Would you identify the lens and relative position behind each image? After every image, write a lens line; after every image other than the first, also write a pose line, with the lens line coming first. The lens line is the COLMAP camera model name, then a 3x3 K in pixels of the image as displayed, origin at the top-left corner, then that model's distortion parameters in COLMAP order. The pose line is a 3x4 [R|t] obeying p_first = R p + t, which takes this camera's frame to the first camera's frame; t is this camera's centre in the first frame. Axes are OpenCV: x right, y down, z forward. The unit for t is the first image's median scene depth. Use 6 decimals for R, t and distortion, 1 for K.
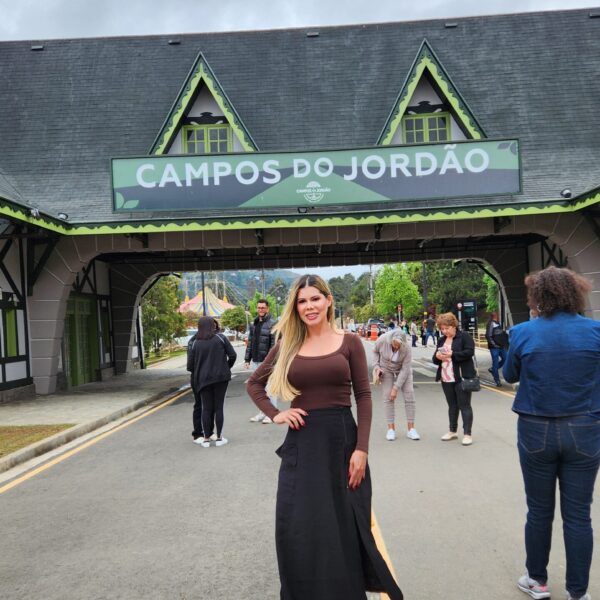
lens RADIAL K [[719.2, 0, 282.0], [0, 719.2, 302.2], [0, 0, 1]] dist [0.083345, 0.001108]
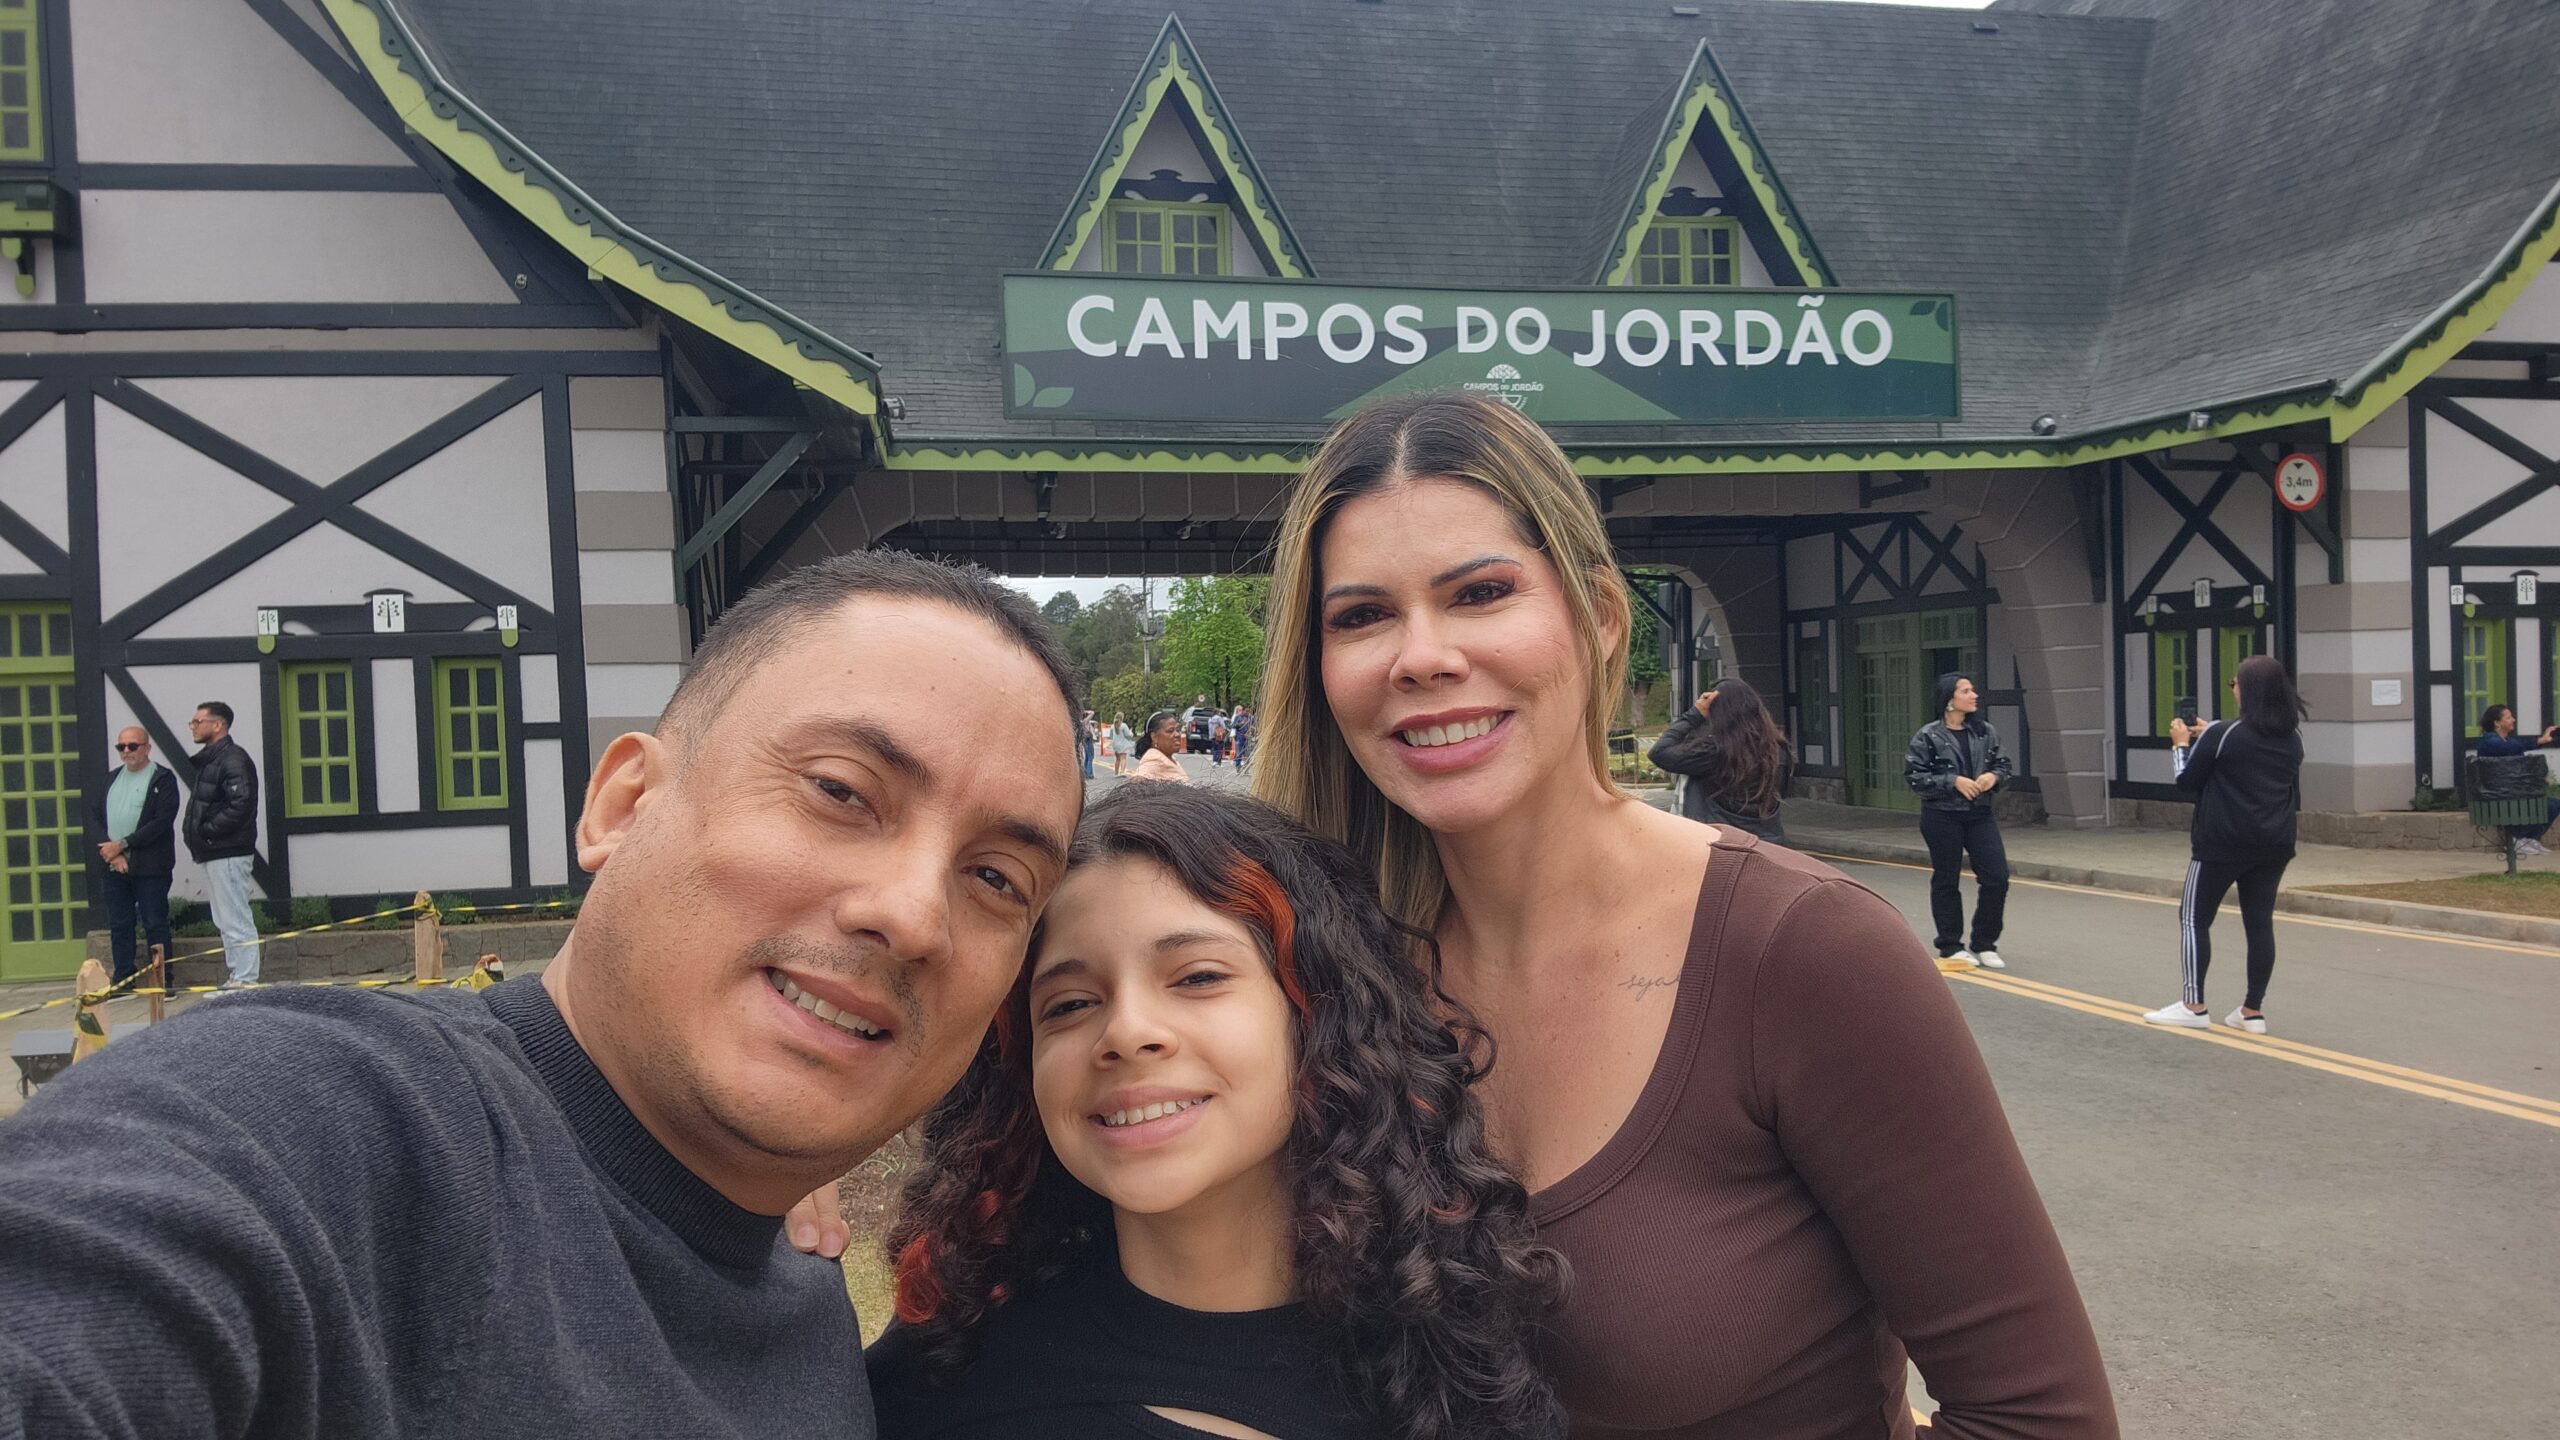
lens RADIAL K [[1799.7, 0, 1280.0], [0, 1799.7, 720.0], [0, 0, 1]] dist [0.089984, -0.147825]
pose [[0.970257, 0.011541, 0.241802, -0.316504], [-0.018442, 0.999484, 0.026294, 0.009101], [-0.241374, -0.029971, 0.969969, 0.030094]]
